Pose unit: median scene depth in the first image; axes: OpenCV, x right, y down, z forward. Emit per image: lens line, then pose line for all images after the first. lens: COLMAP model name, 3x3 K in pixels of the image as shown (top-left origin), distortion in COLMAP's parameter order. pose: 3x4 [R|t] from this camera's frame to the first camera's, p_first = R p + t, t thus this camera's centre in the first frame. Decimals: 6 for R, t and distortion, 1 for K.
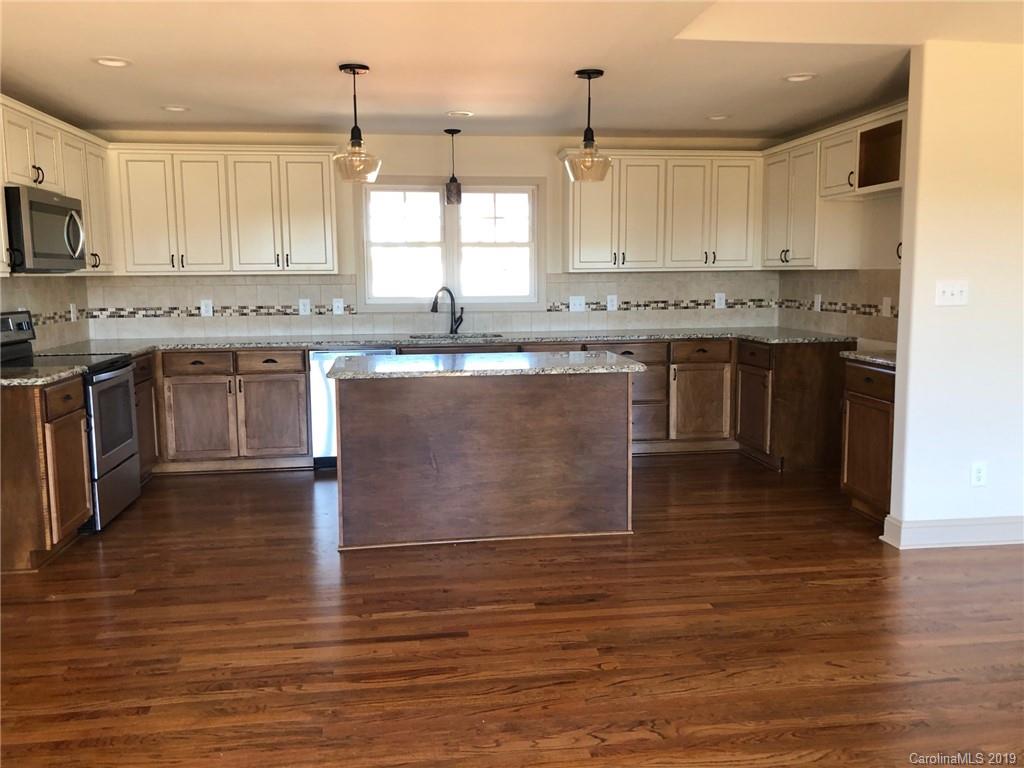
lens RADIAL K [[848.1, 0, 512.0], [0, 848.1, 384.0], [0, 0, 1]] dist [0.168529, -0.359551]
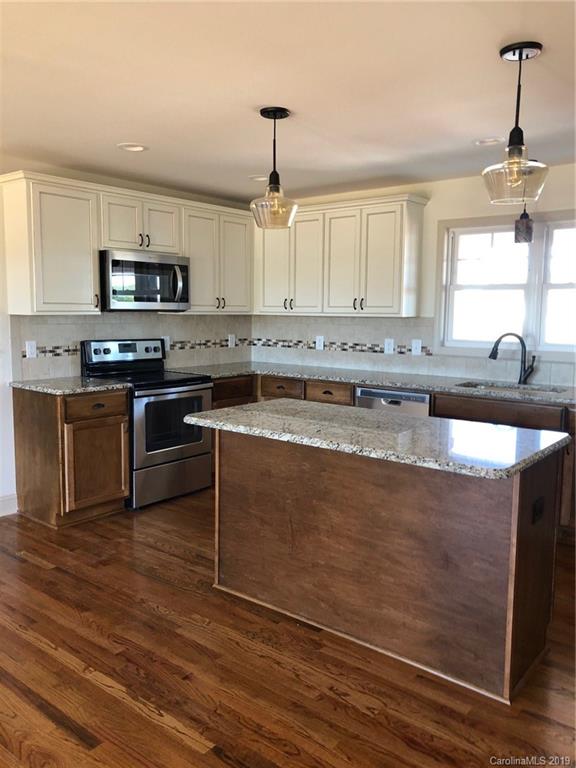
lens RADIAL K [[630.5, 0, 288.0], [0, 630.5, 384.0], [0, 0, 1]] dist [0.003887, -0.002290]
pose [[0.679546, 0.103931, -0.726234, 0.283057], [-0.111399, 0.993054, 0.037877, -0.063612], [0.725126, 0.055162, 0.686404, 0.392466]]
